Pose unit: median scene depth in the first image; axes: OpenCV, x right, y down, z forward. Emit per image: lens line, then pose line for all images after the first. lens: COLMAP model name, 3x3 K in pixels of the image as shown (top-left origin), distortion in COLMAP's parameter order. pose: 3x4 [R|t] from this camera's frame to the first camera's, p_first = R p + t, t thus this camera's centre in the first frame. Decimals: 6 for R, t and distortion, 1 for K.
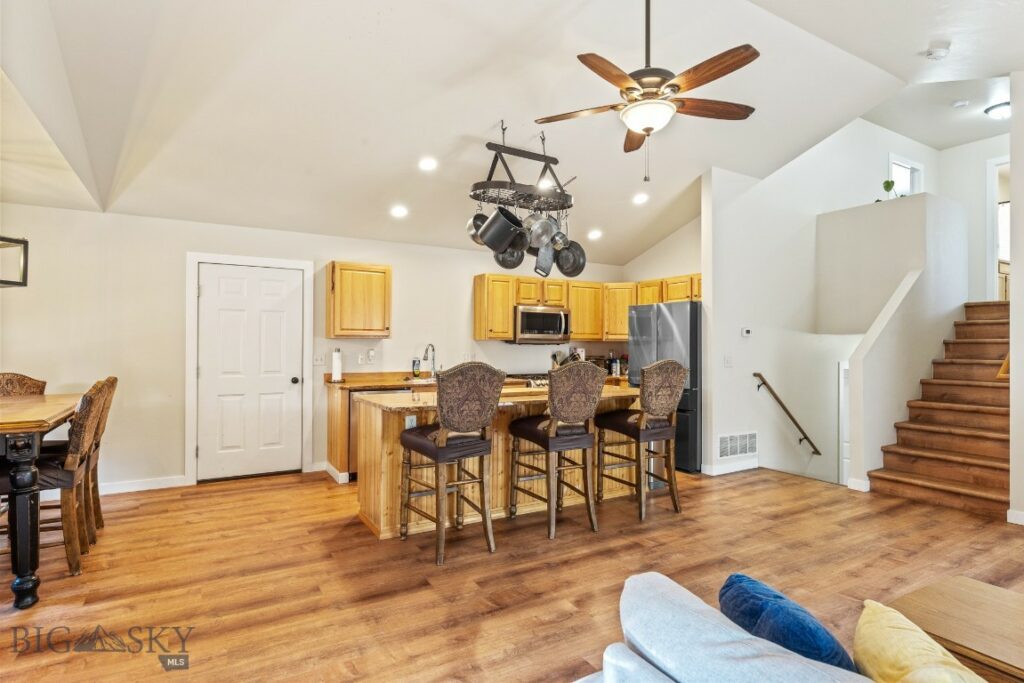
lens RADIAL K [[539.6, 0, 512.3], [0, 539.6, 341.0], [0, 0, 1]] dist [0.002720, -0.000754]
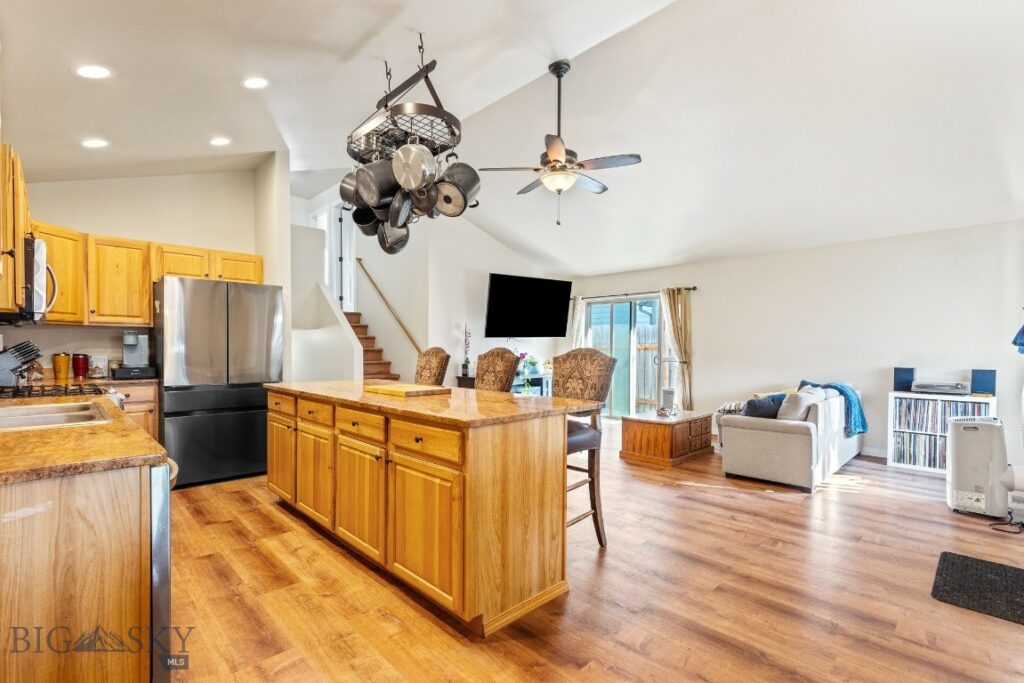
lens RADIAL K [[462.1, 0, 512.2], [0, 462.1, 360.0], [0, 0, 1]] dist [0.009832, -0.000944]
pose [[-0.237404, -0.032525, 0.970866, -0.677849], [-0.016215, 0.999433, 0.029517, 0.027425], [-0.971276, -0.008735, -0.237797, 0.999087]]
